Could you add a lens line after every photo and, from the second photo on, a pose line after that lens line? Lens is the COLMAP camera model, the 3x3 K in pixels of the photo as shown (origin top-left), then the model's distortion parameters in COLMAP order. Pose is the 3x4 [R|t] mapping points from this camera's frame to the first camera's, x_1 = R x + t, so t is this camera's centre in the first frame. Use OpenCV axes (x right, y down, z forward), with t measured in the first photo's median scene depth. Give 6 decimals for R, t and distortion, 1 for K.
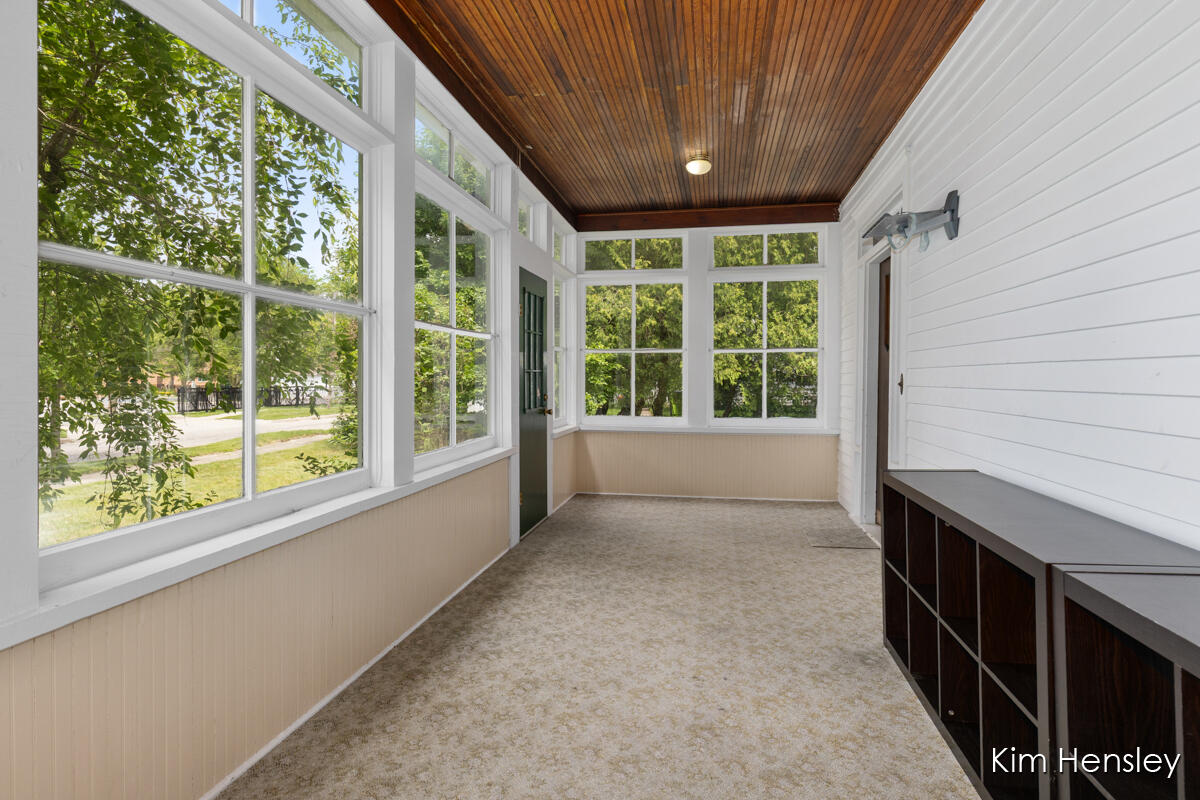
lens RADIAL K [[696.8, 0, 601.1], [0, 696.8, 393.5], [0, 0, 1]] dist [0.001675, 0.000149]
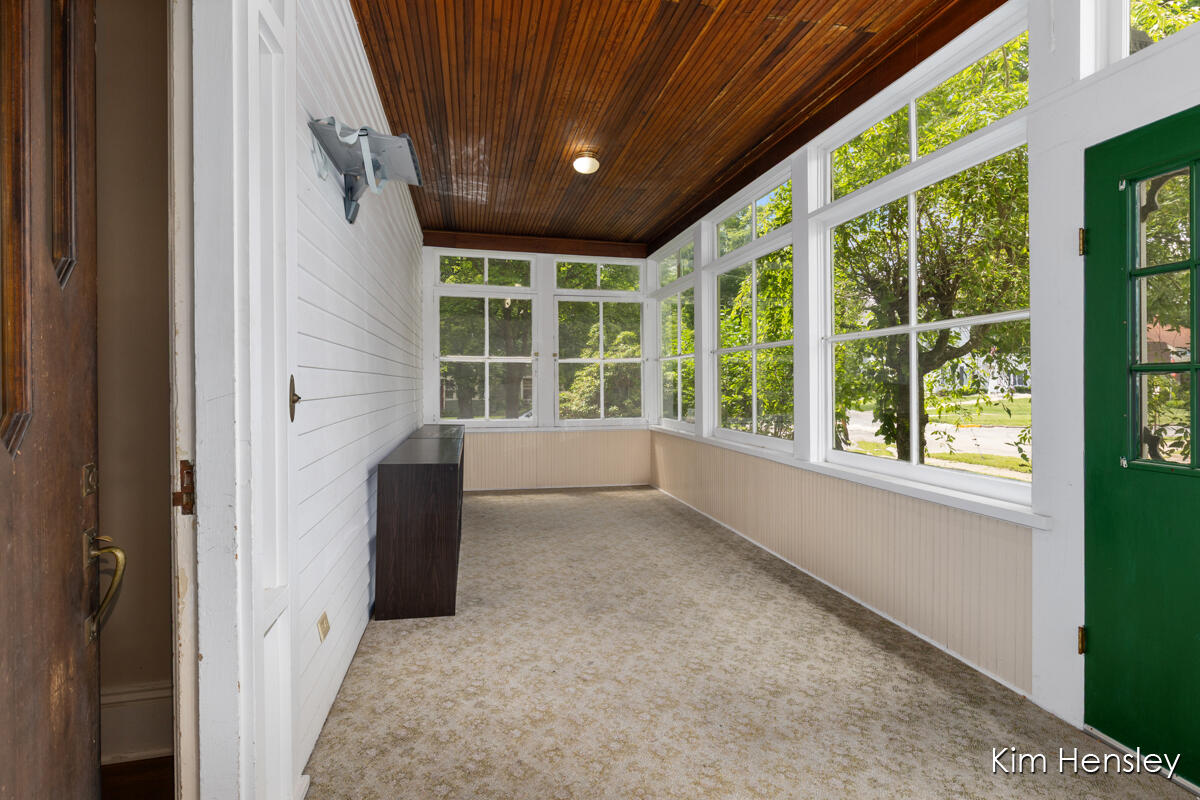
lens RADIAL K [[619.0, 0, 601.6], [0, 619.0, 390.2], [0, 0, 1]] dist [-0.000246, -0.000009]
pose [[-0.934147, 0.008272, -0.356793, 0.533085], [-0.003714, 0.999452, 0.032895, -0.049677], [0.356869, 0.032054, -0.933604, 2.002814]]
